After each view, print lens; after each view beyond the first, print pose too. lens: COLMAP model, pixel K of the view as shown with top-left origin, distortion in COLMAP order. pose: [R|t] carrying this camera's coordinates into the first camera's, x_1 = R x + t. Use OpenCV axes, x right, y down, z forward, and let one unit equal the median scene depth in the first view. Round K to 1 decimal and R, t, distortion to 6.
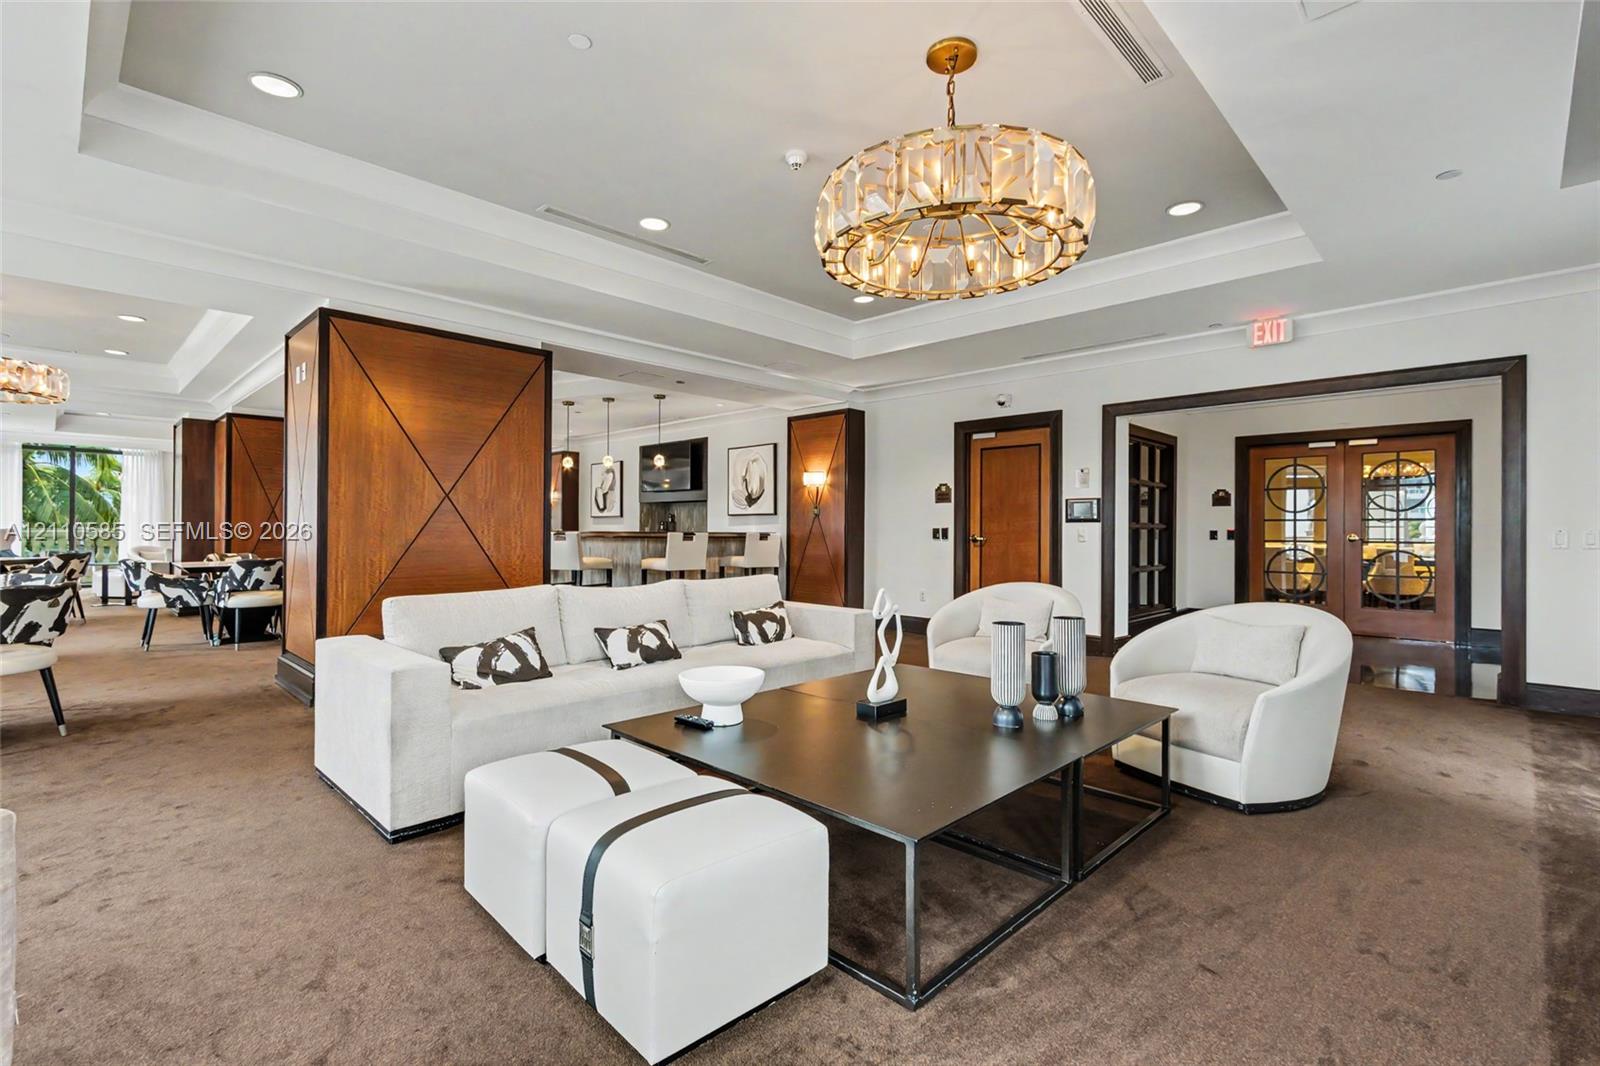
lens RADIAL K [[740.3, 0, 799.2], [0, 740.3, 530.2], [0, 0, 1]] dist [-0.000223, 0.000016]
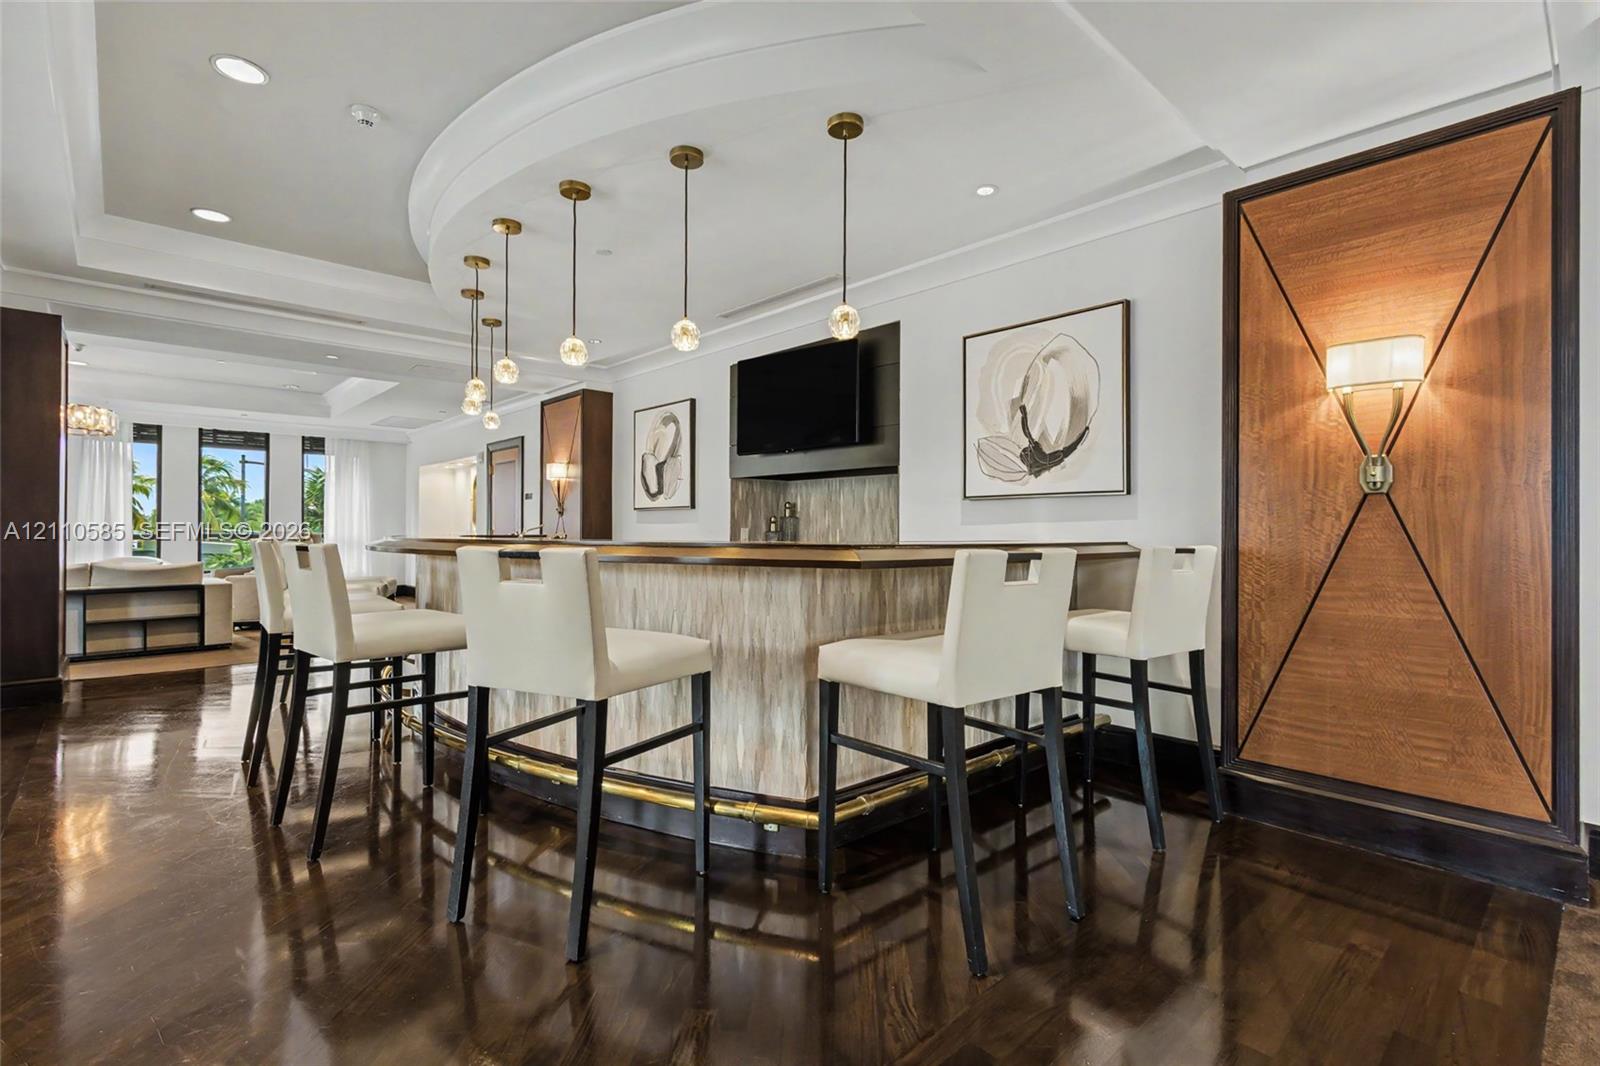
lens RADIAL K [[740.3, 0, 800.0], [0, 740.3, 530.1], [0, 0, 1]] dist [-0.000223, 0.000016]
pose [[0.998714, -0.002120, -0.050654, -0.169077], [0.002117, 0.999998, -0.000108, -0.002825], [0.050654, 0.000001, 0.998716, 0.593093]]
